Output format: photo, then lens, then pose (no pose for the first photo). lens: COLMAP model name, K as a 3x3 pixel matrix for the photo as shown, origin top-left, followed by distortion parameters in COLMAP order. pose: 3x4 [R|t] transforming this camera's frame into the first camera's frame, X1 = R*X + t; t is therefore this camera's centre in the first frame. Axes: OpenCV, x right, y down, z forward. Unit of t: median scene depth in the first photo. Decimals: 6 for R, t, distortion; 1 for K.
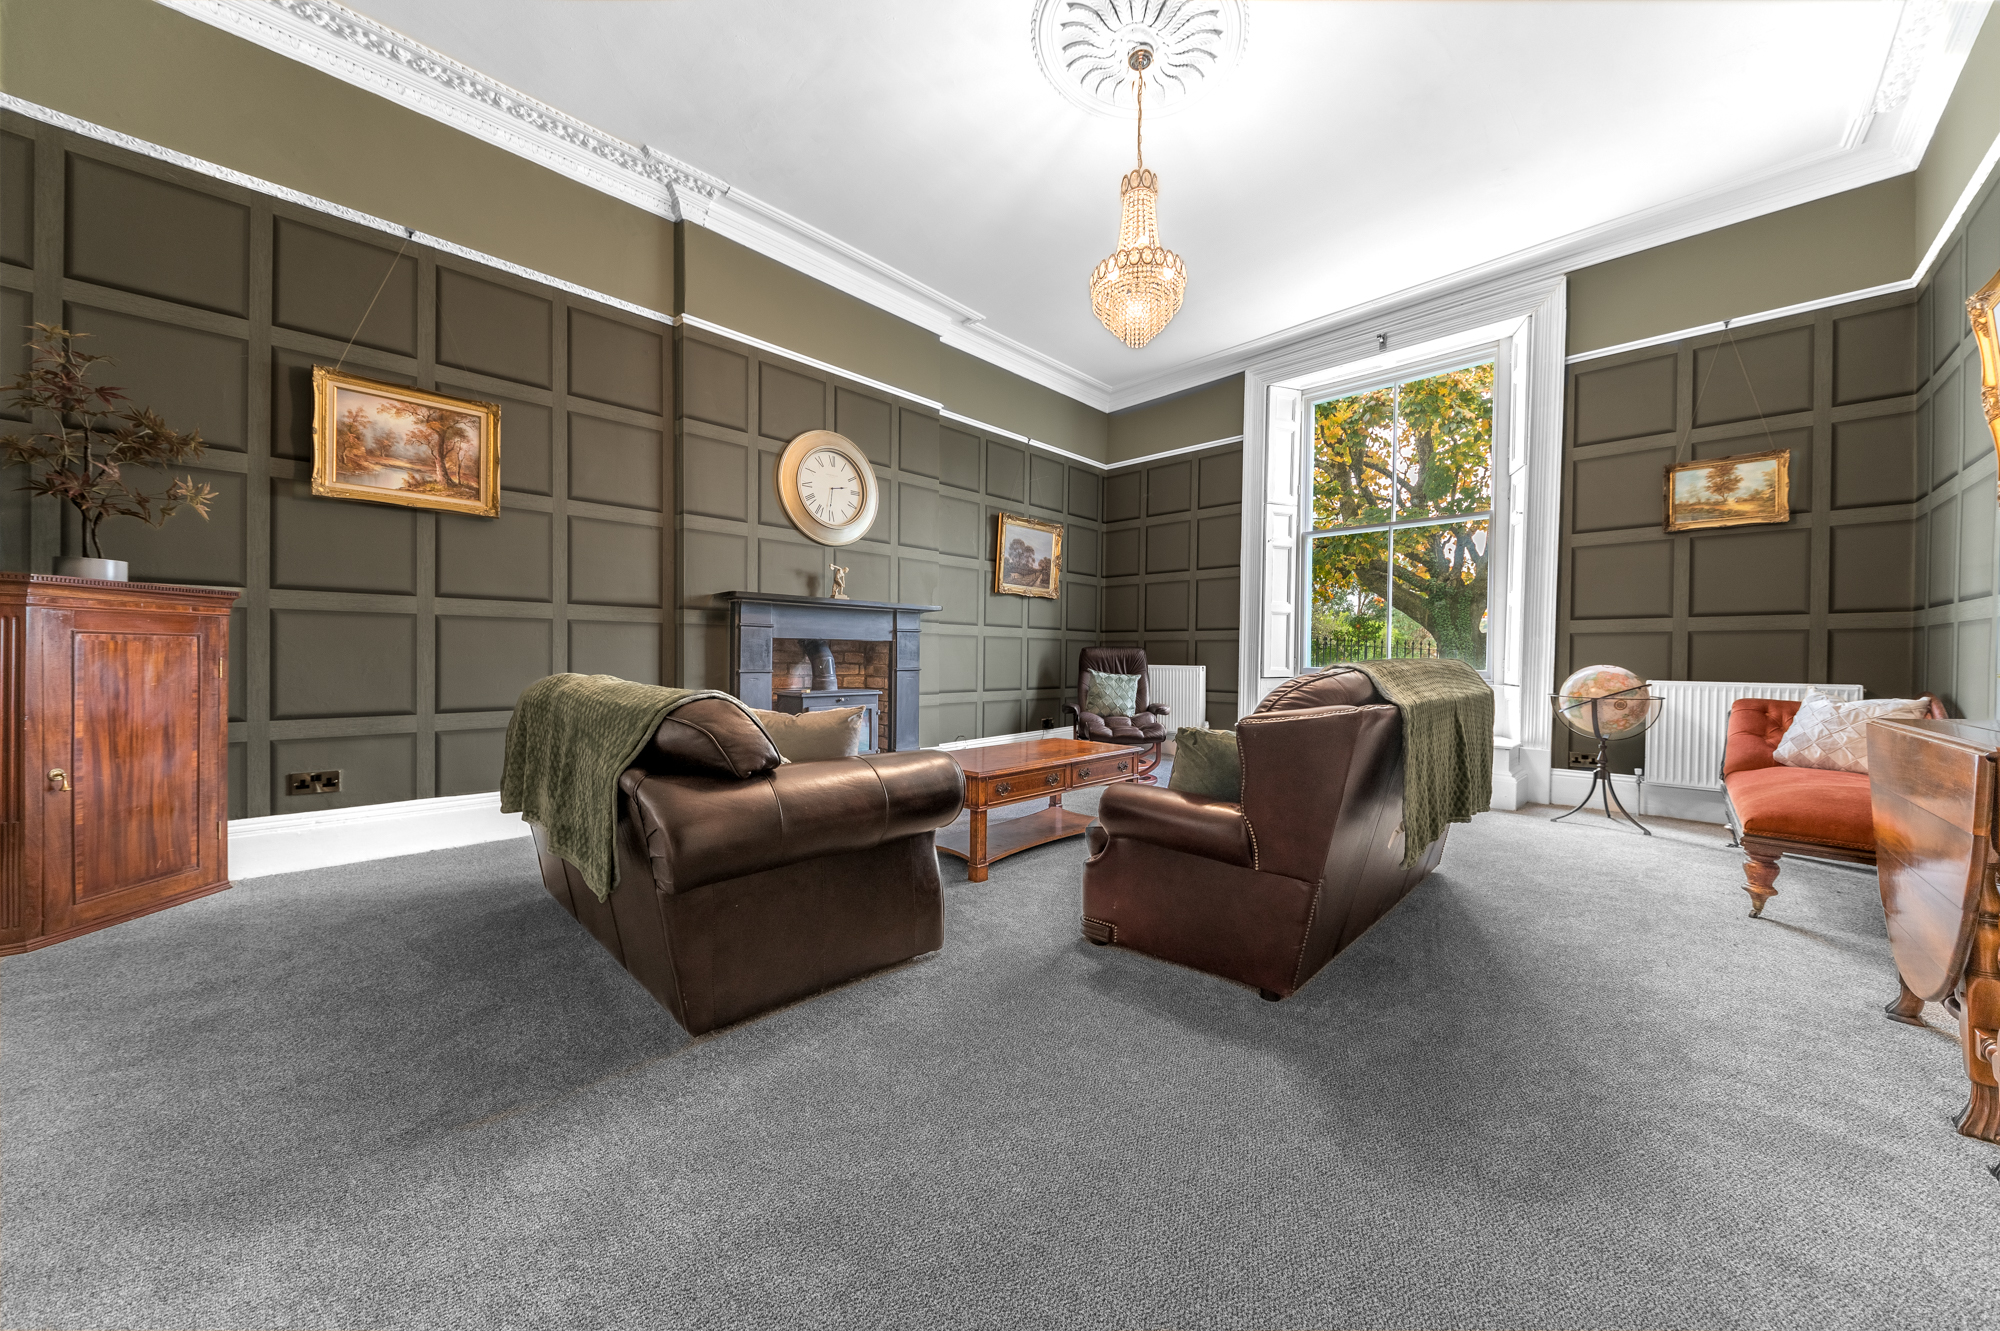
lens RADIAL K [[743.1, 0, 1050.9], [0, 743.1, 631.3], [0, 0, 1]] dist [-0.000520, -0.000447]
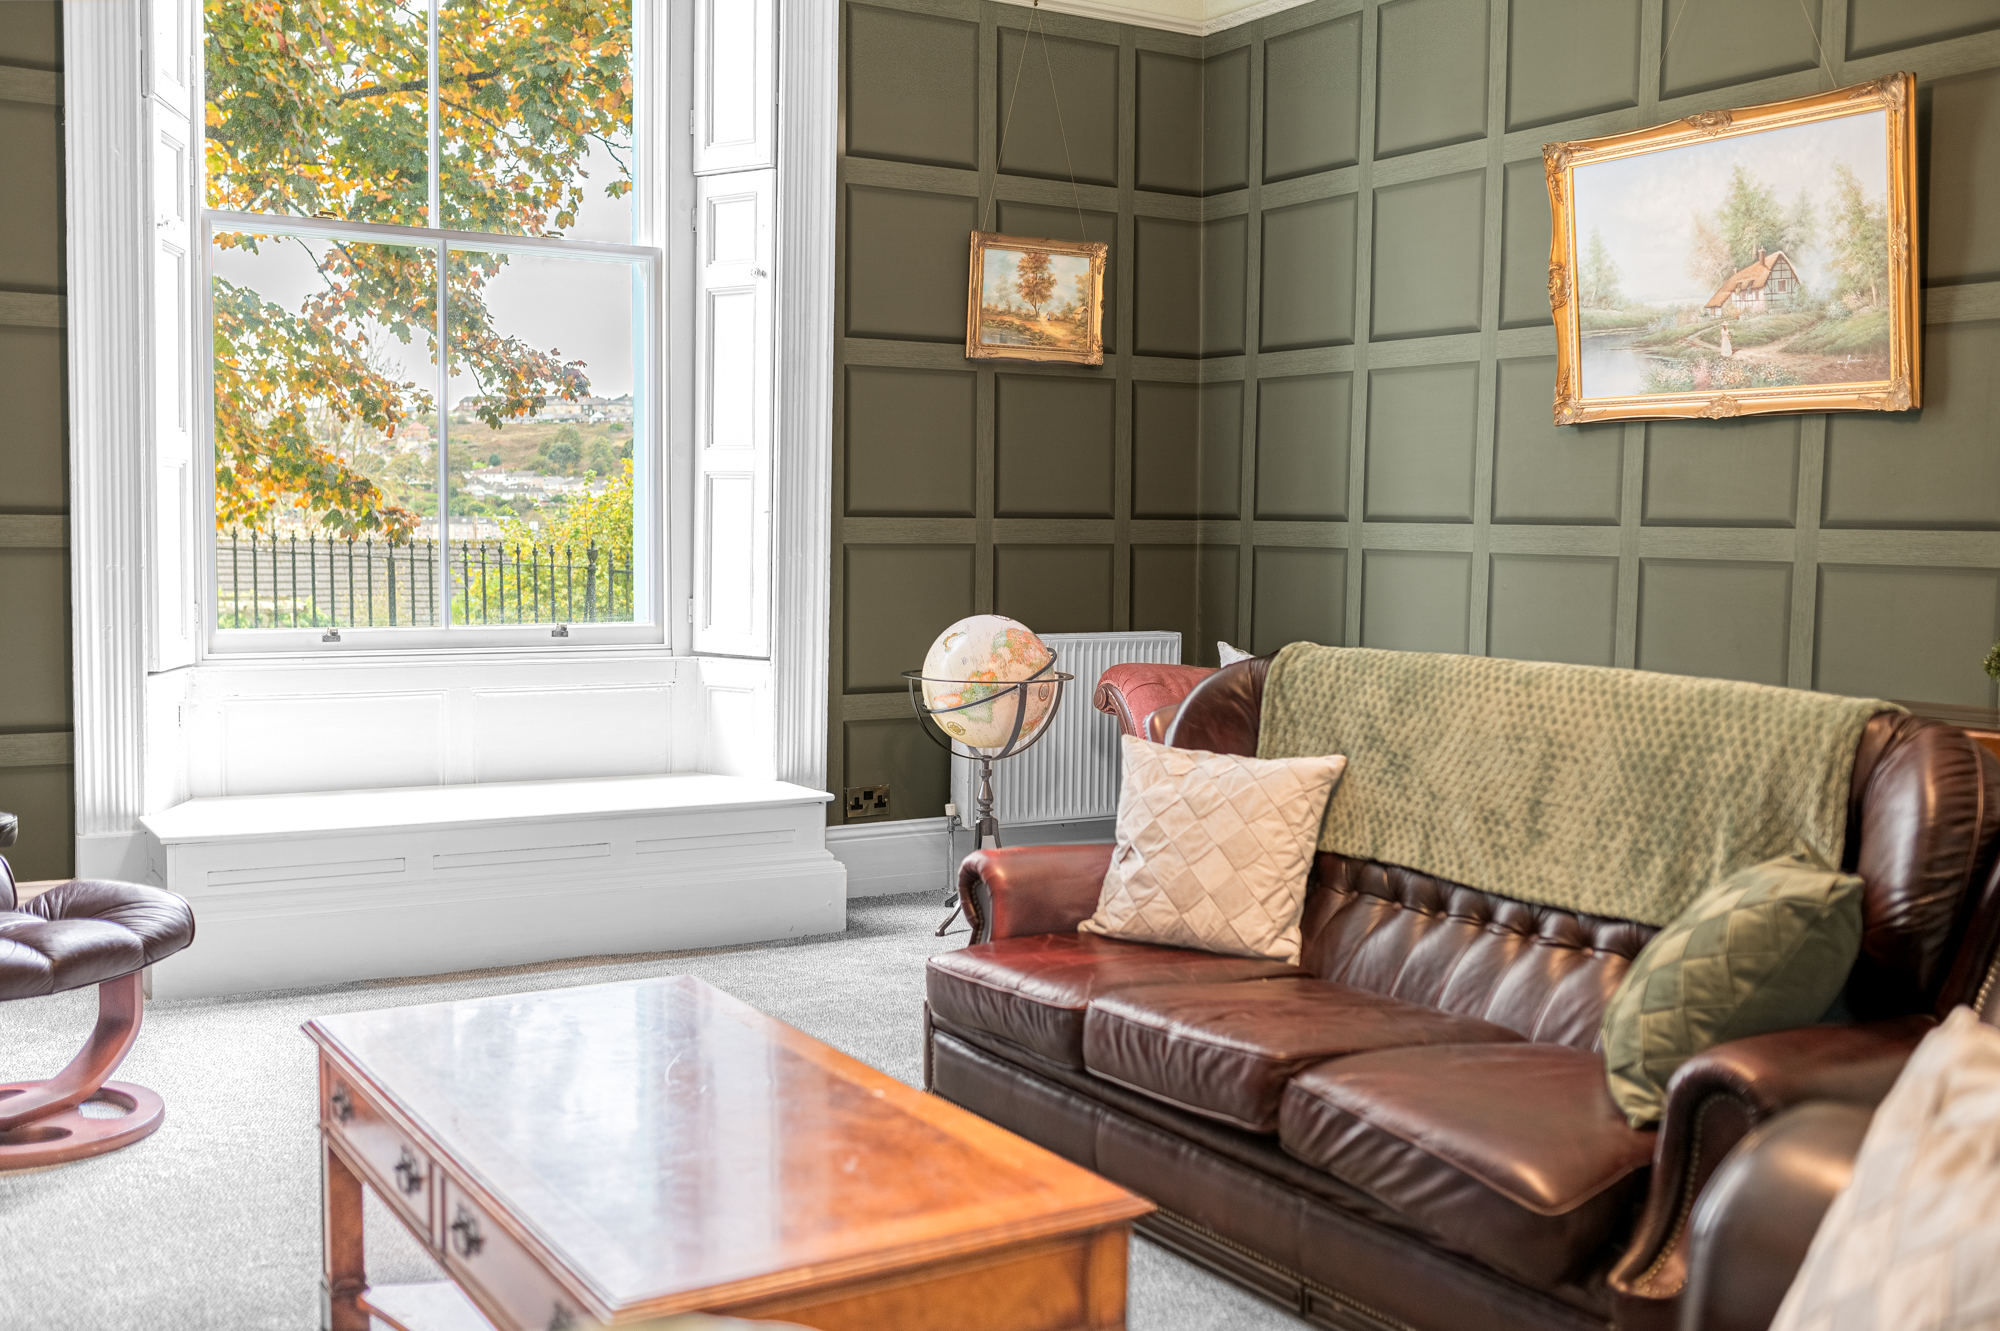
lens RADIAL K [[1996.1, 0, 998.2], [0, 1996.1, 666.4], [0, 0, 1]] dist [-0.040670, 0.000000]
pose [[0.225598, -0.054622, 0.972688, -0.591530], [-0.025503, 0.997754, 0.061944, -0.001018], [-0.973887, -0.038781, 0.223698, 0.669911]]
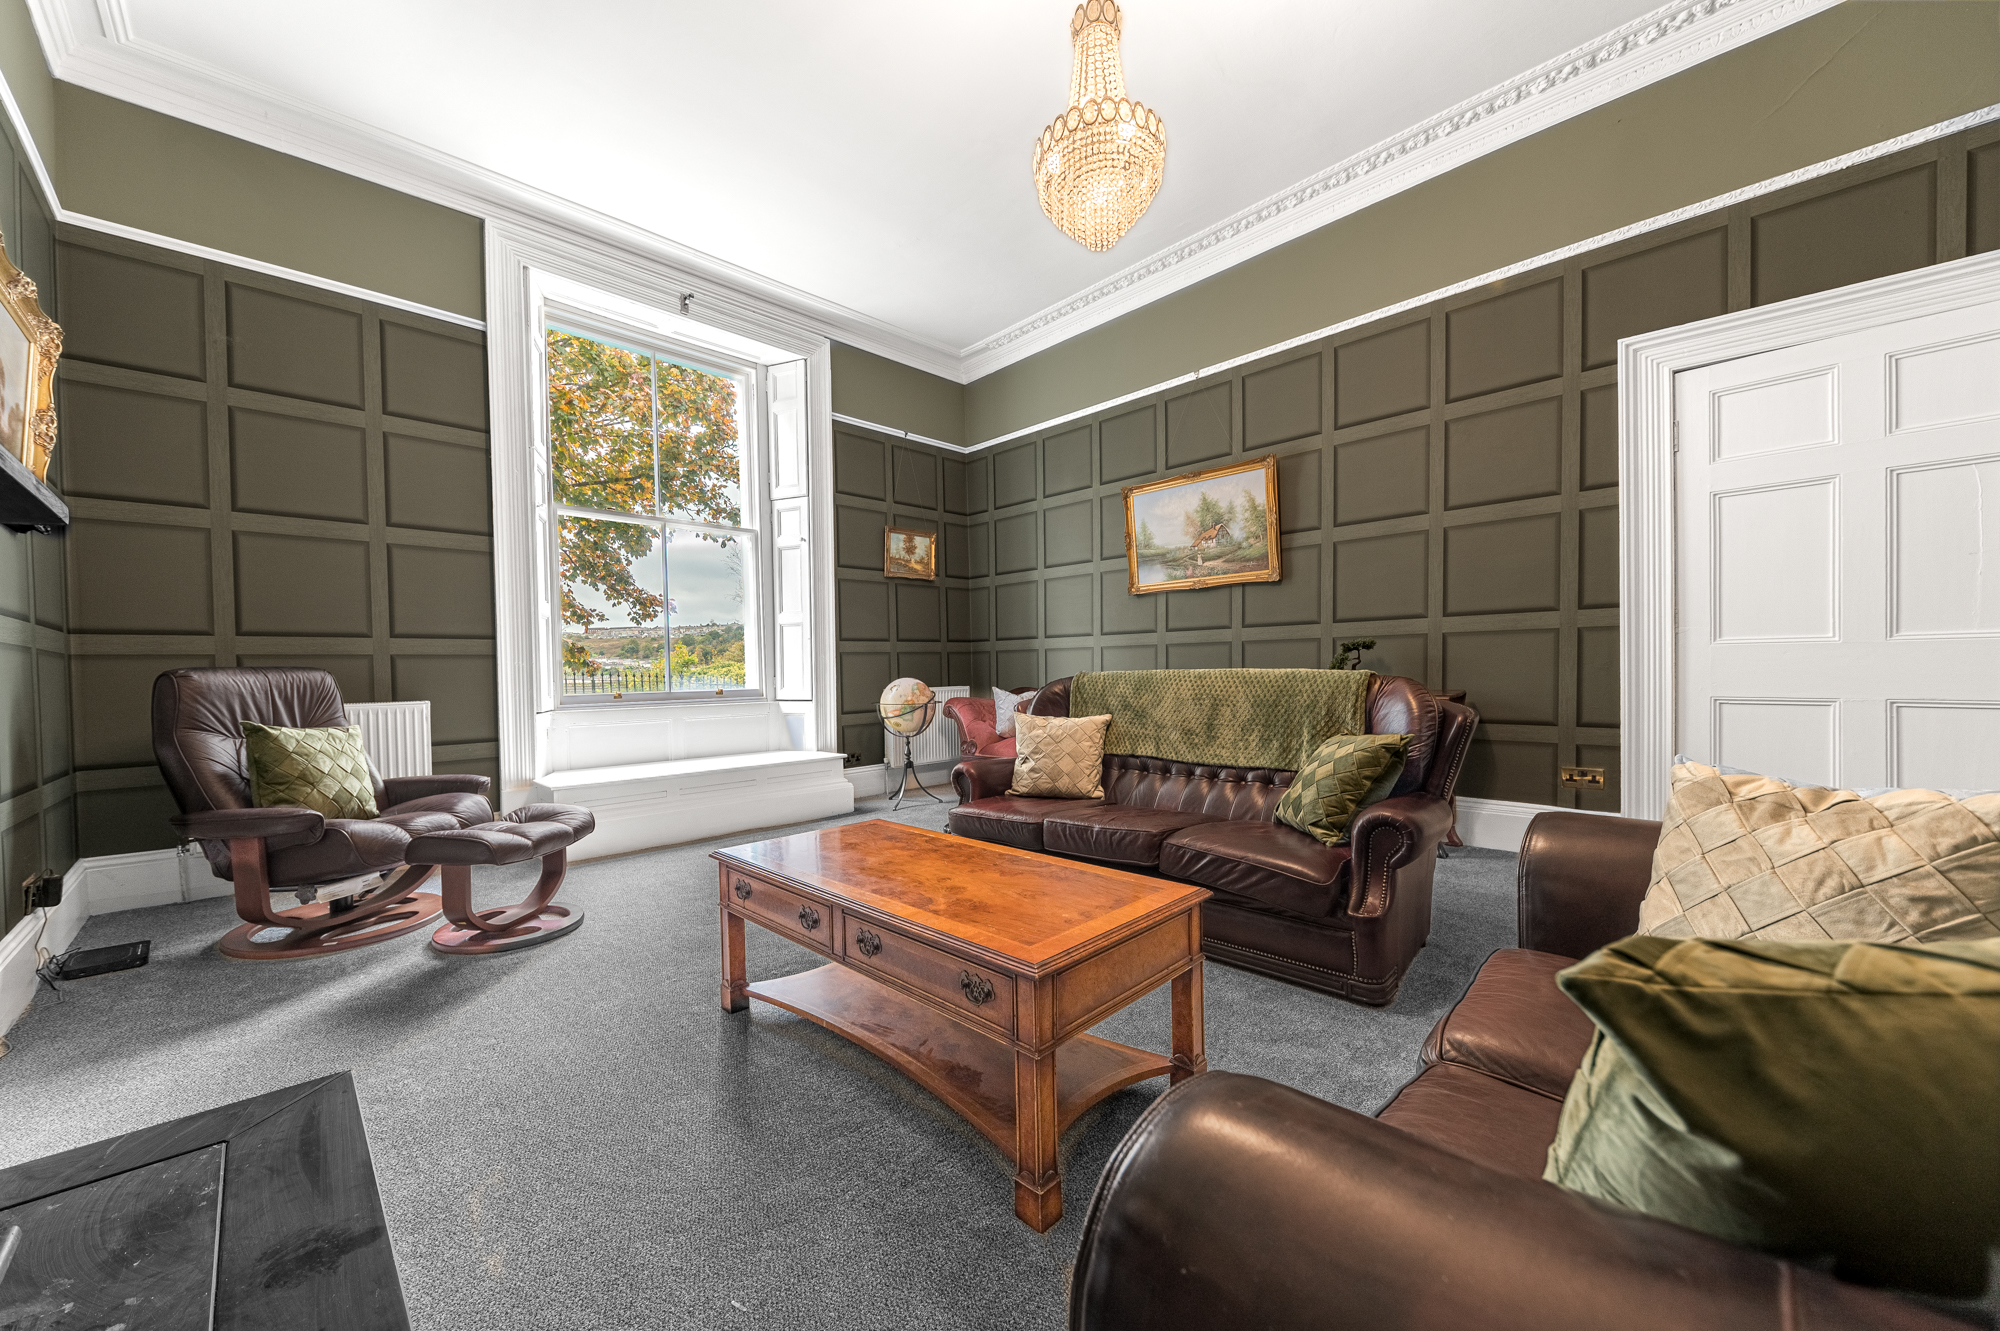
lens RADIAL K [[743.1, 0, 985.8], [0, 743.1, 679.8], [0, 0, 1]] dist [-0.000520, -0.000447]
pose [[0.009658, -0.008198, 0.999920, -0.507527], [0.008012, 0.999935, 0.008121, 0.042196], [-0.999921, 0.007933, 0.009723, 0.835199]]
